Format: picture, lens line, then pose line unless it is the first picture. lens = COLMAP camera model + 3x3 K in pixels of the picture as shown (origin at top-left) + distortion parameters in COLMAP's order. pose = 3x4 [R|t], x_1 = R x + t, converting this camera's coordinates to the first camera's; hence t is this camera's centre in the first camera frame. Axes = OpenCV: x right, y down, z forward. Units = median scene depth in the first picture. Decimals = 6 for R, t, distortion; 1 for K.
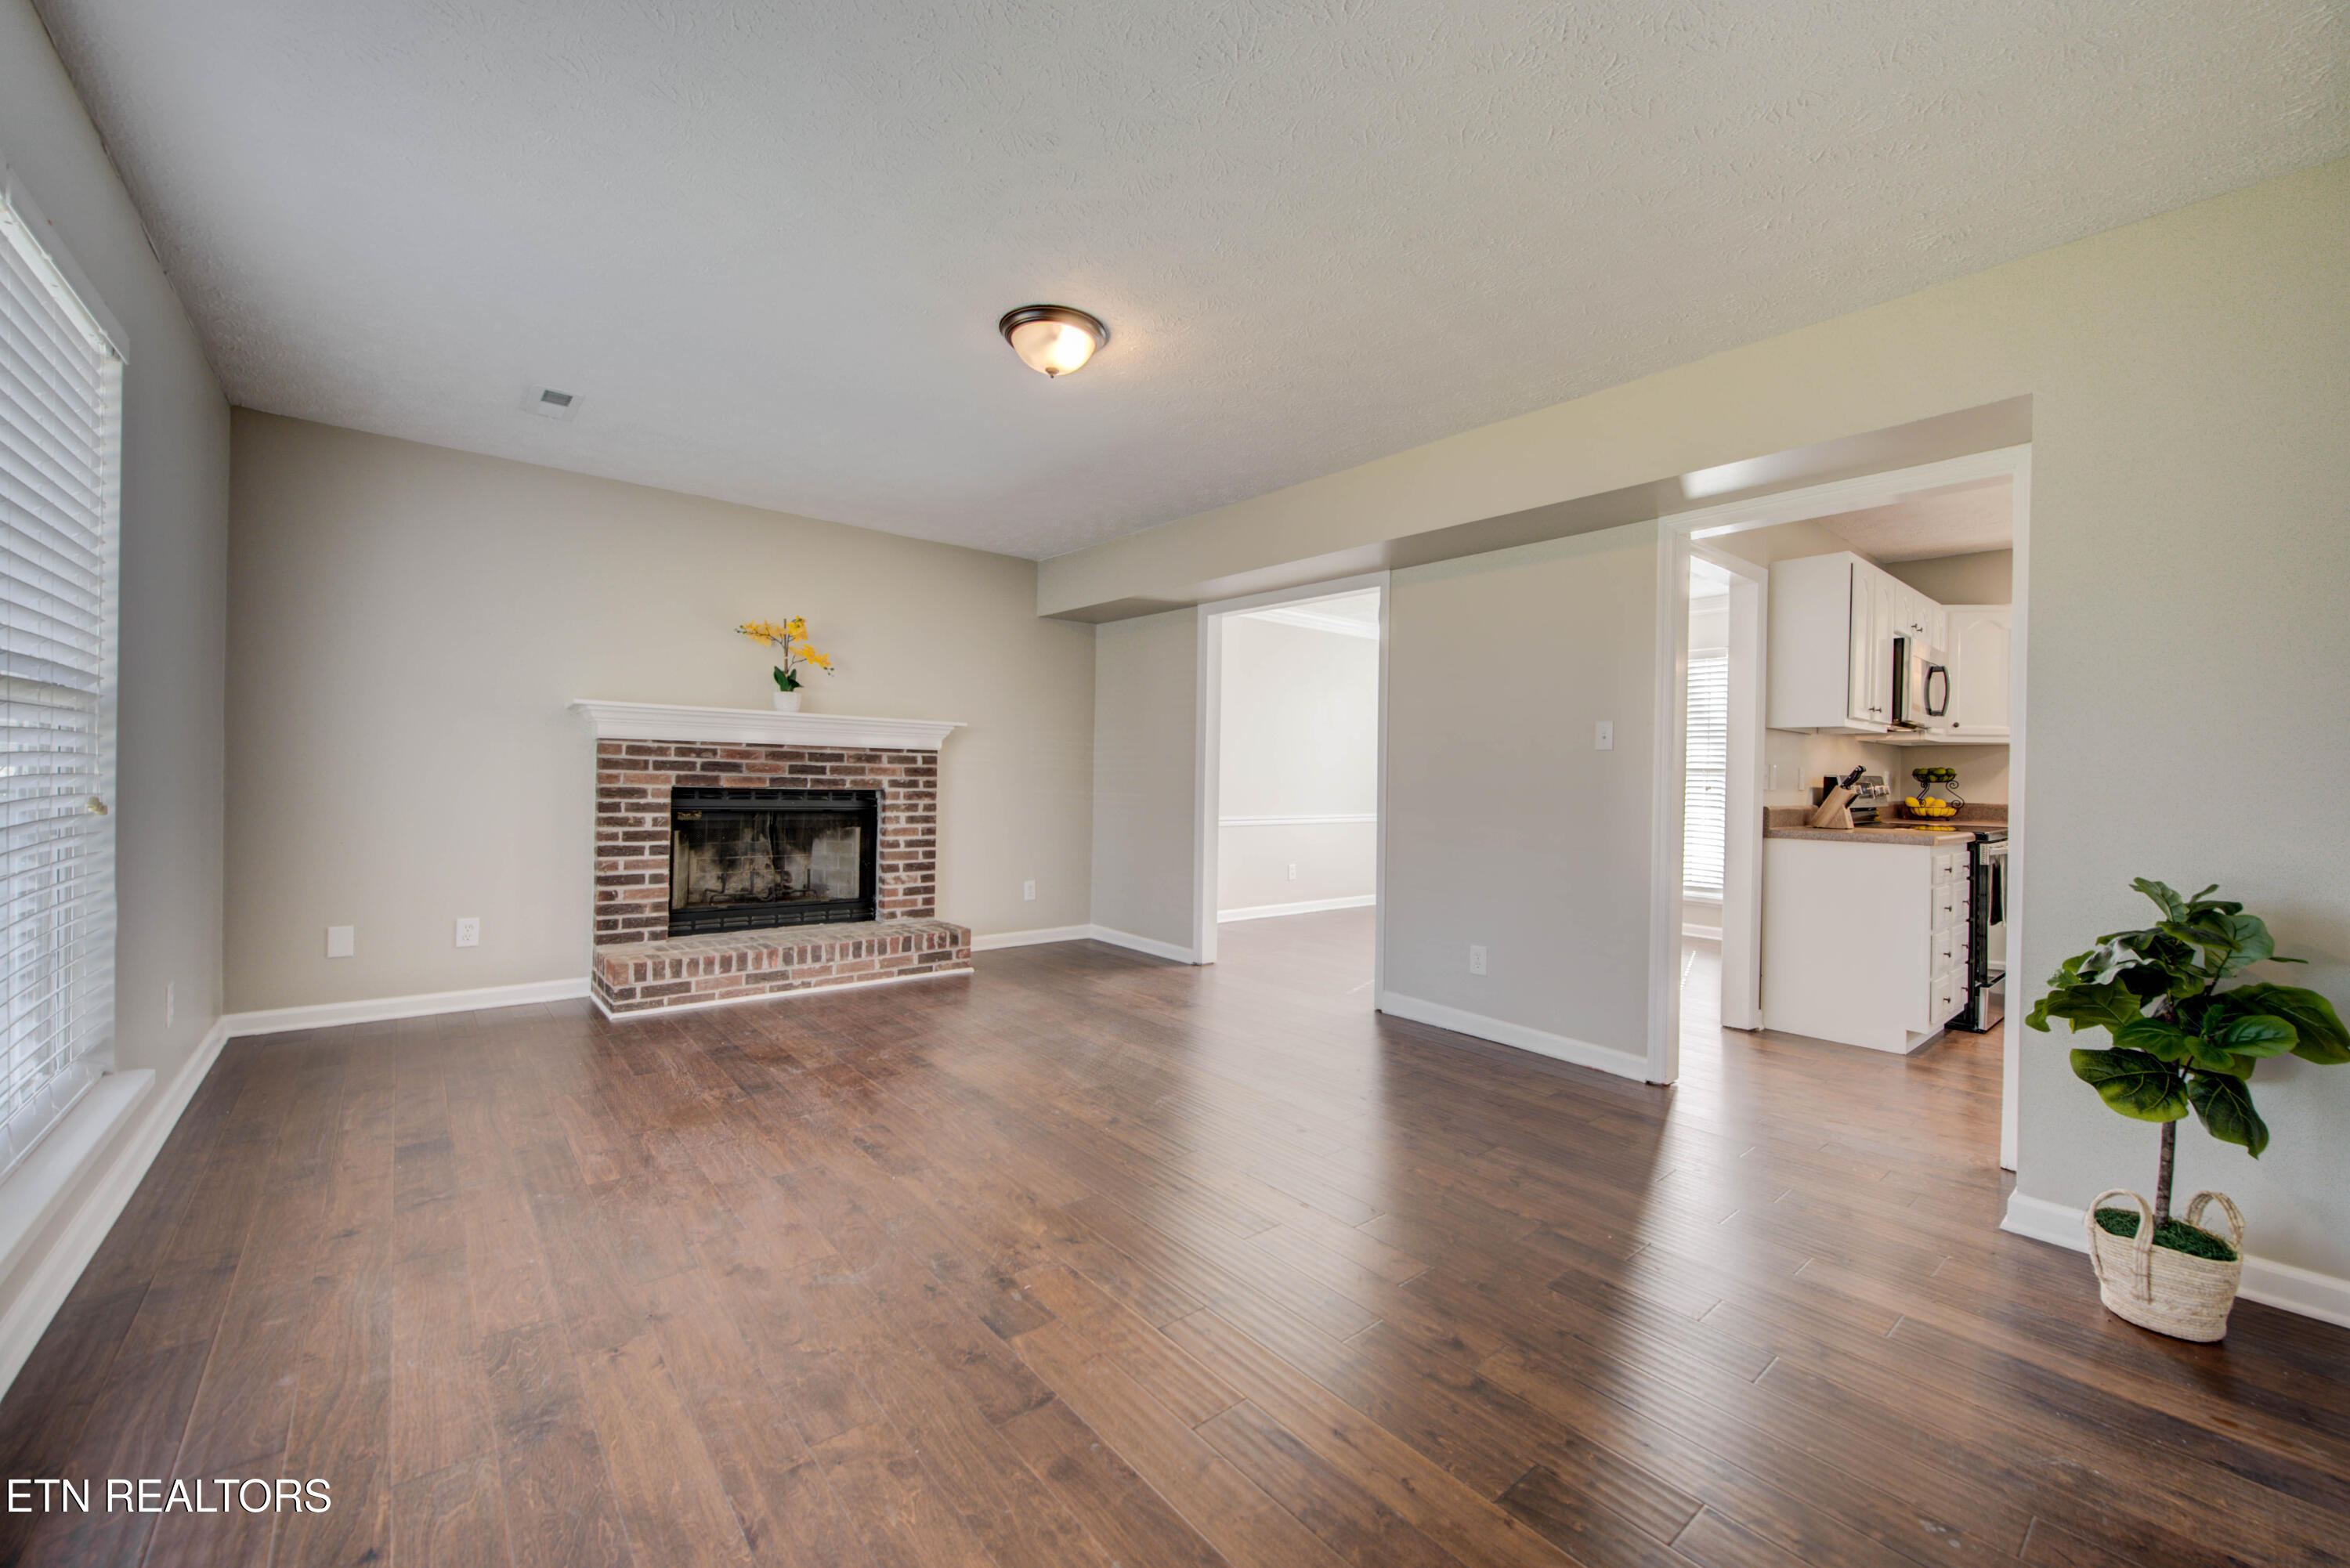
lens RADIAL K [[920.9, 0, 1165.9], [0, 920.9, 776.6], [0, 0, 1]] dist [0.003200, 0.000103]
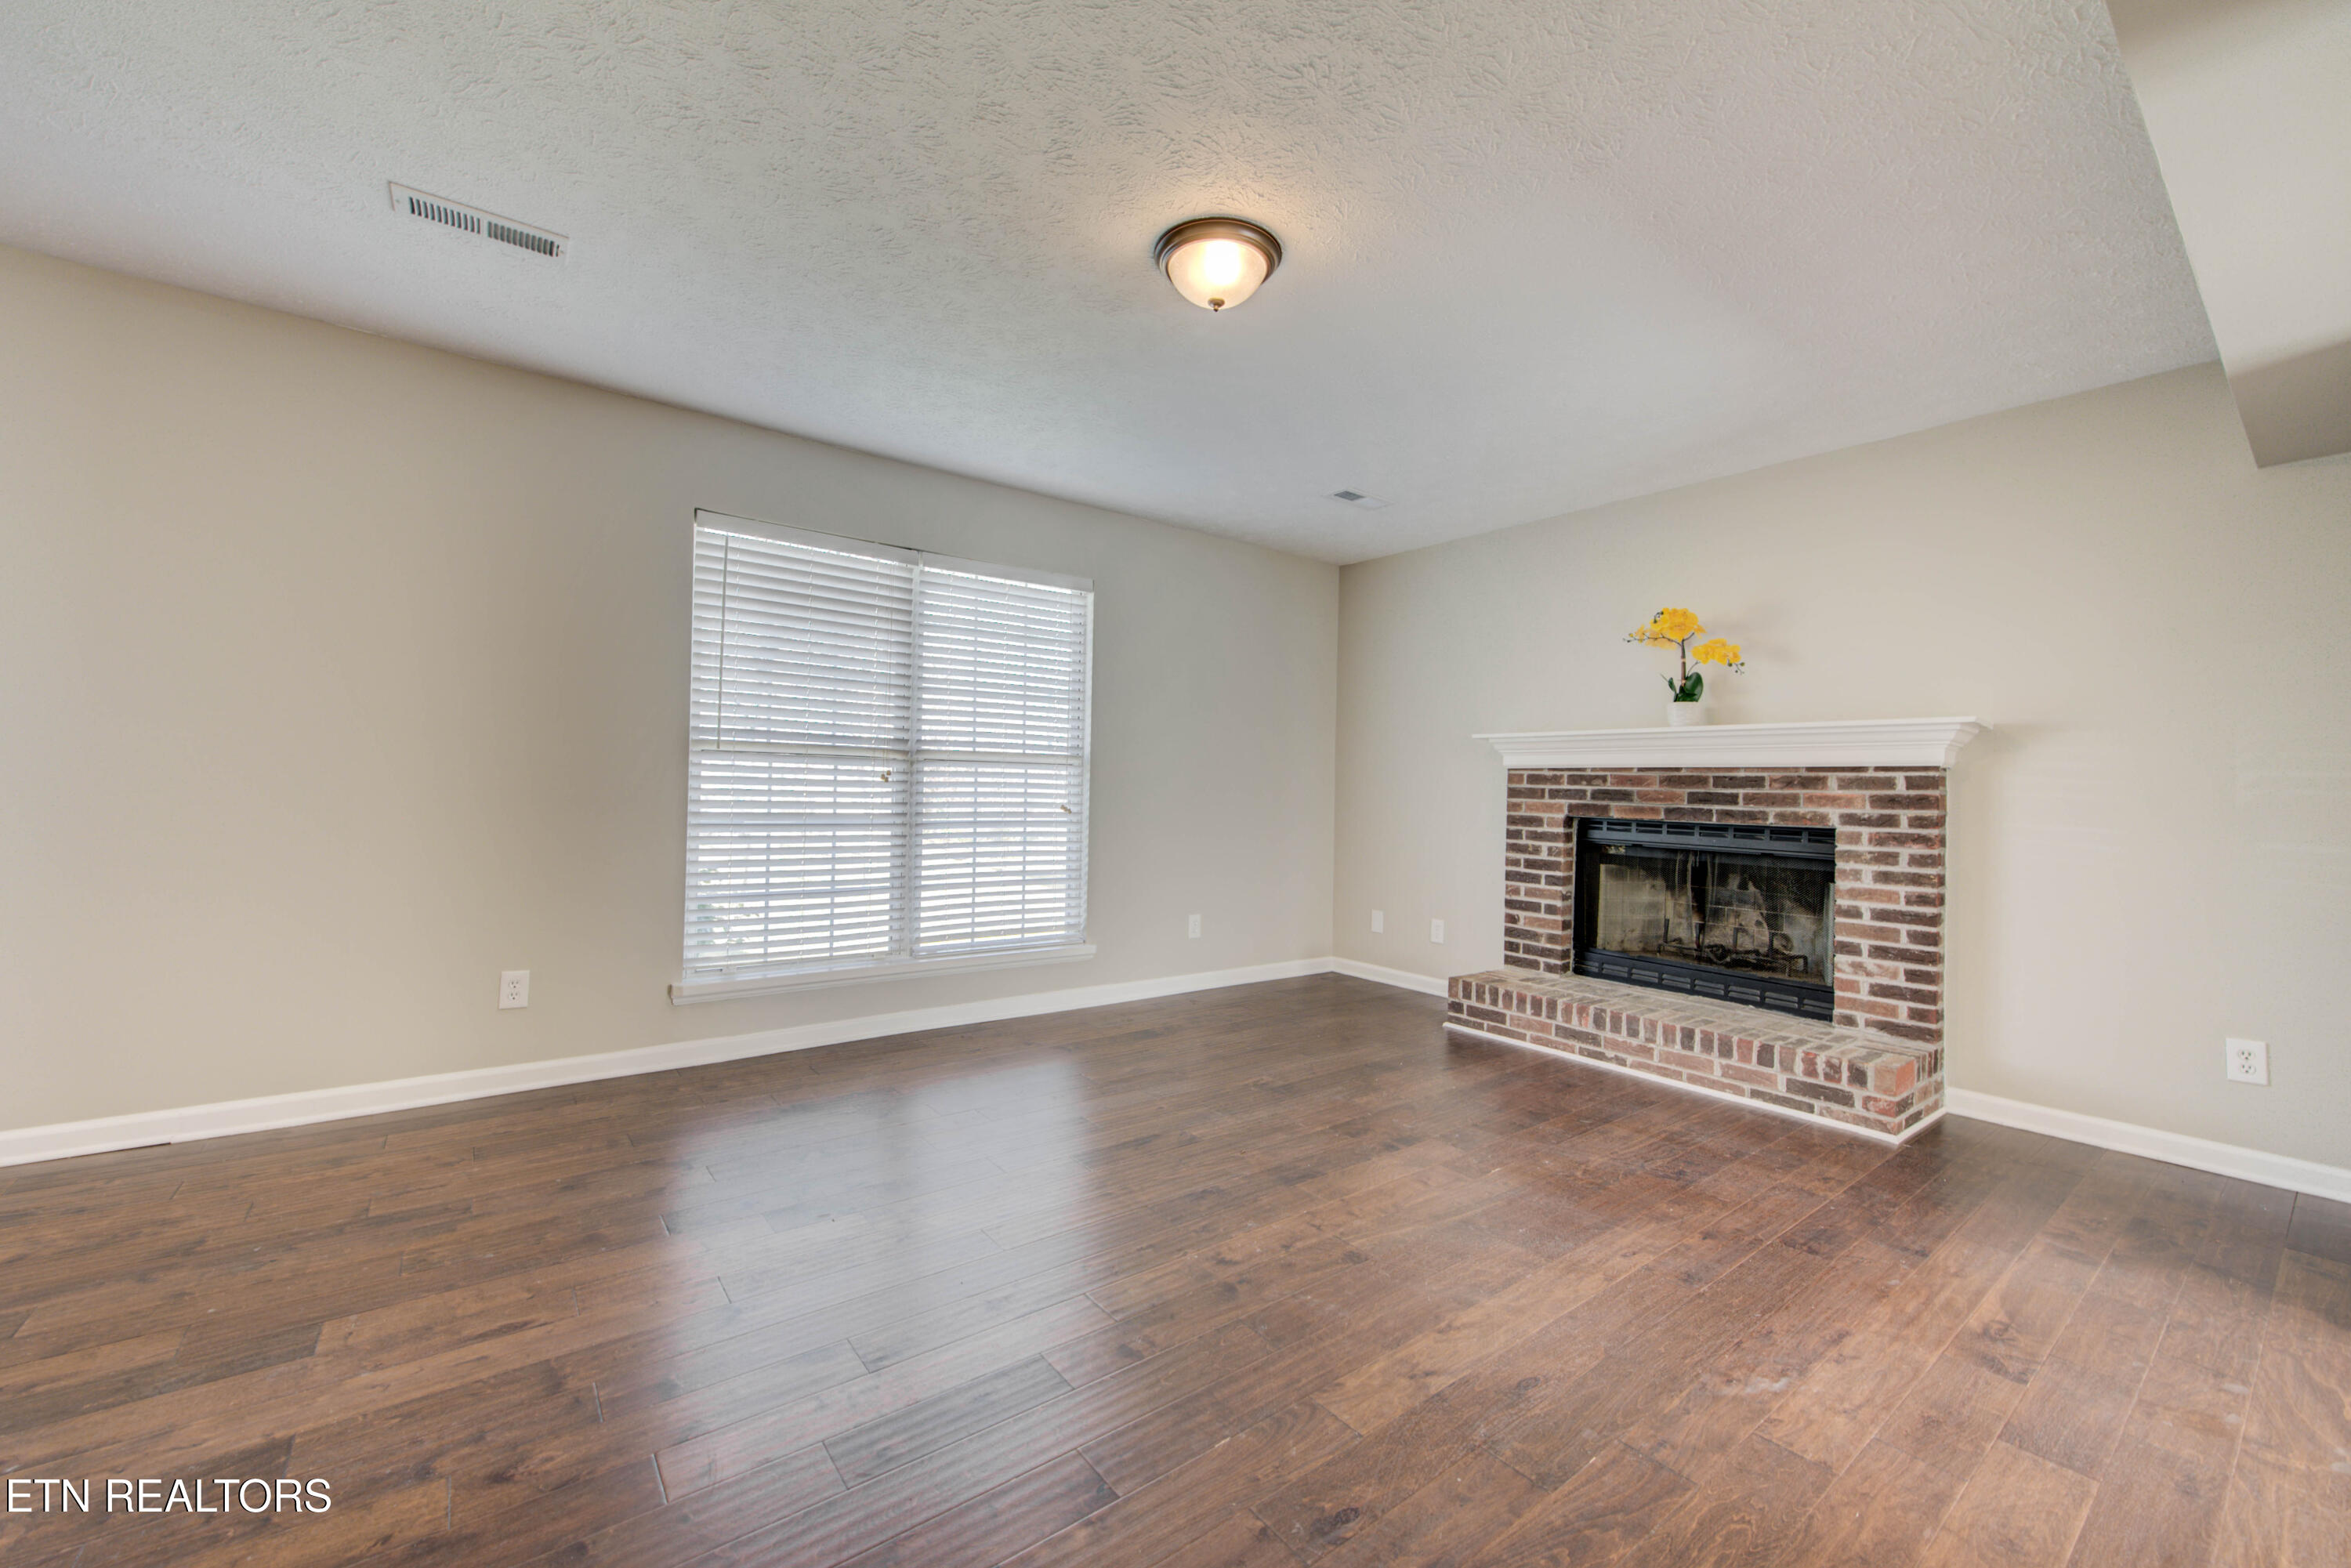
lens RADIAL K [[921.4, 0, 1184.8], [0, 921.4, 781.3], [0, 0, 1]] dist [0.003200, 0.000103]
pose [[-0.029517, -0.029289, -0.999135, 0.421560], [-0.020514, 0.999378, -0.028690, 0.010034], [0.999354, 0.019649, -0.030099, 0.607190]]
